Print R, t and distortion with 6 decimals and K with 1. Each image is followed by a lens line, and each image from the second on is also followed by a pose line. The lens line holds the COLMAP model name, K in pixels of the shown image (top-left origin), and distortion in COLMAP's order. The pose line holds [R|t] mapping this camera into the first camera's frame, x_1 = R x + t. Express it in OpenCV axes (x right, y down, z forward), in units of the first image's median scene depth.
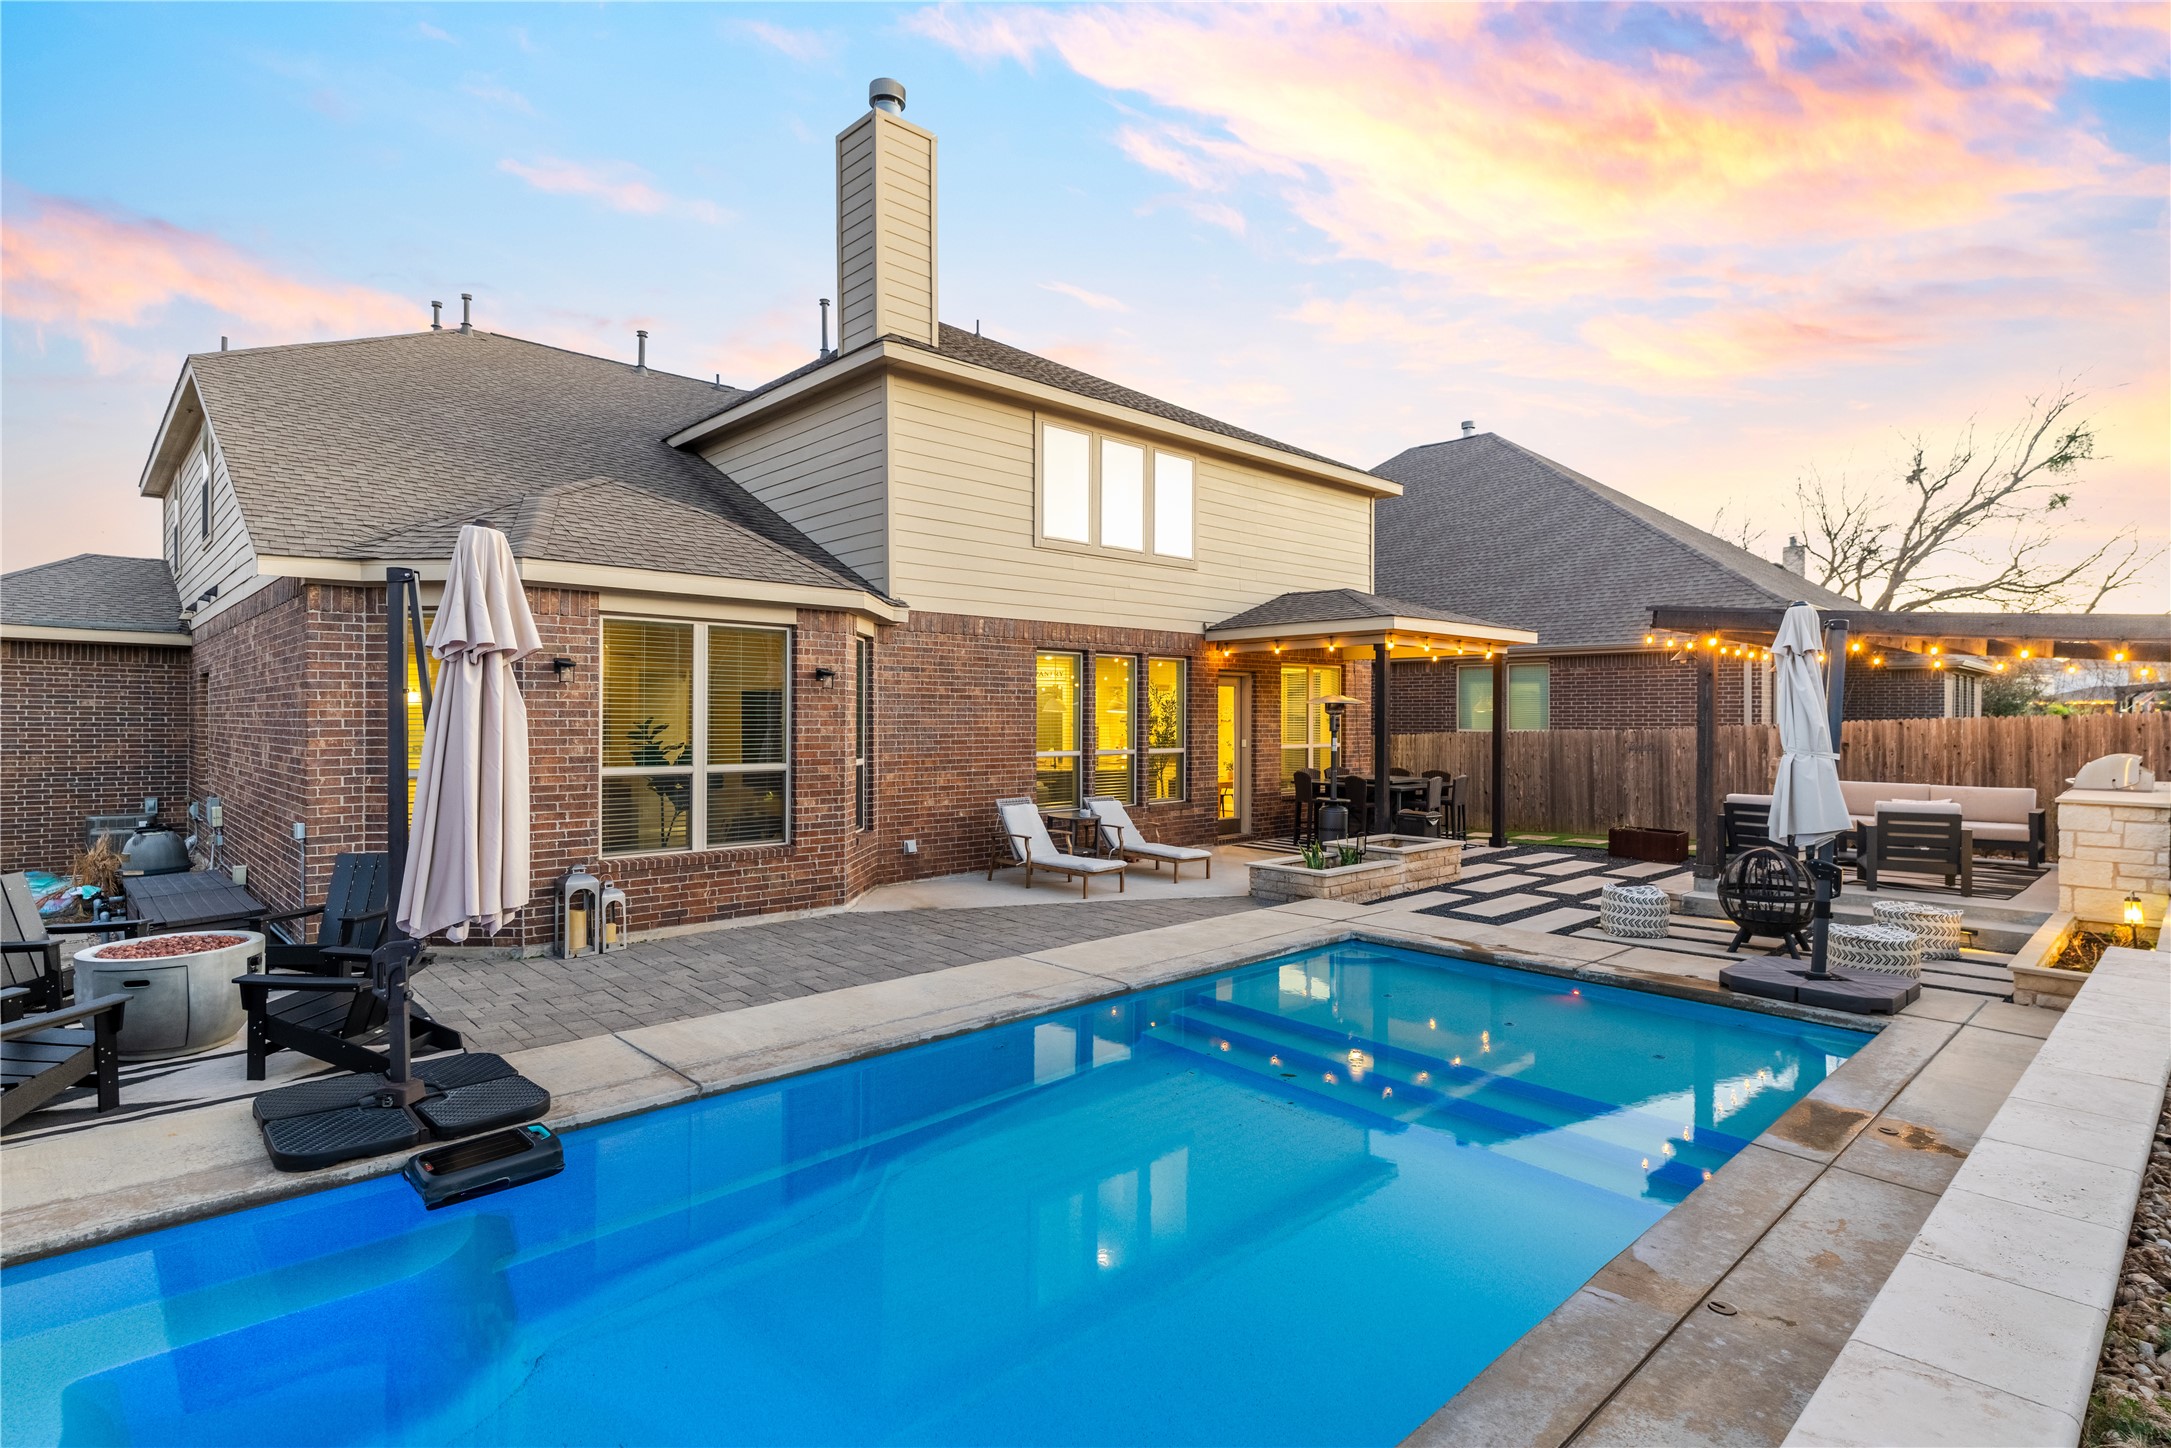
lens RADIAL K [[1092.5, 0, 1090.6], [0, 1092.5, 719.0], [0, 0, 1]] dist [-0.003284, -0.001095]
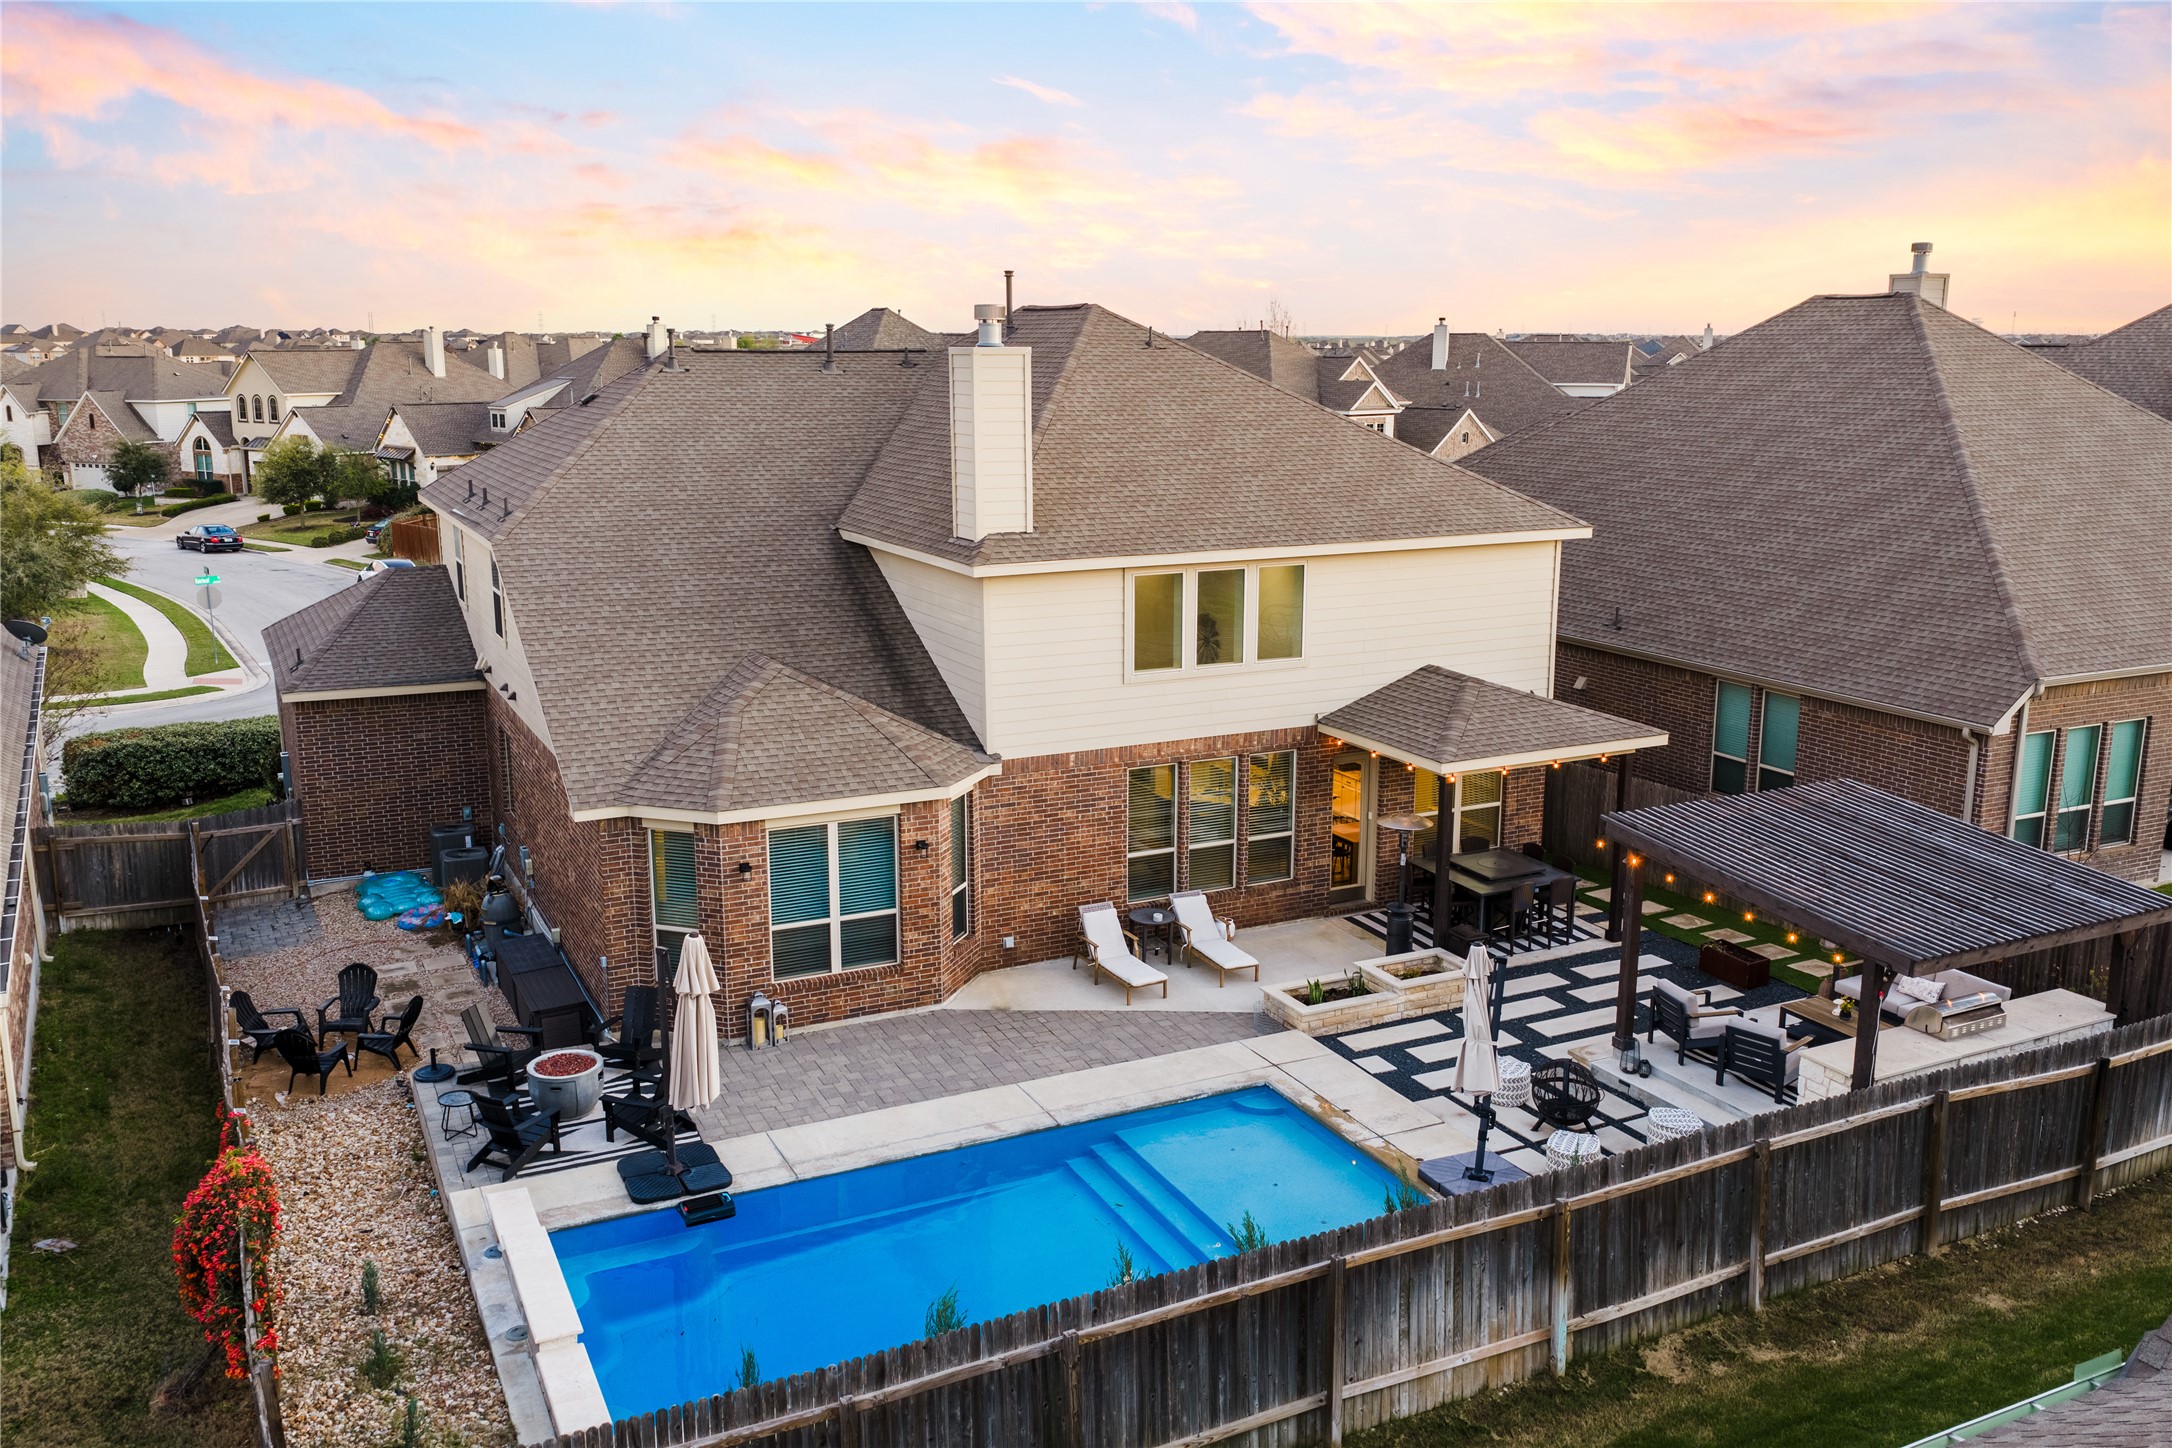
lens RADIAL K [[1809.6, 0, 1088.5], [0, 1809.6, 712.7], [0, 0, 1]] dist [-0.012078, -0.003398]
pose [[0.953467, 0.058690, -0.295730, 0.667740], [0.002104, 0.979552, 0.201183, -0.716090], [0.301490, -0.192443, 0.933847, -1.106653]]
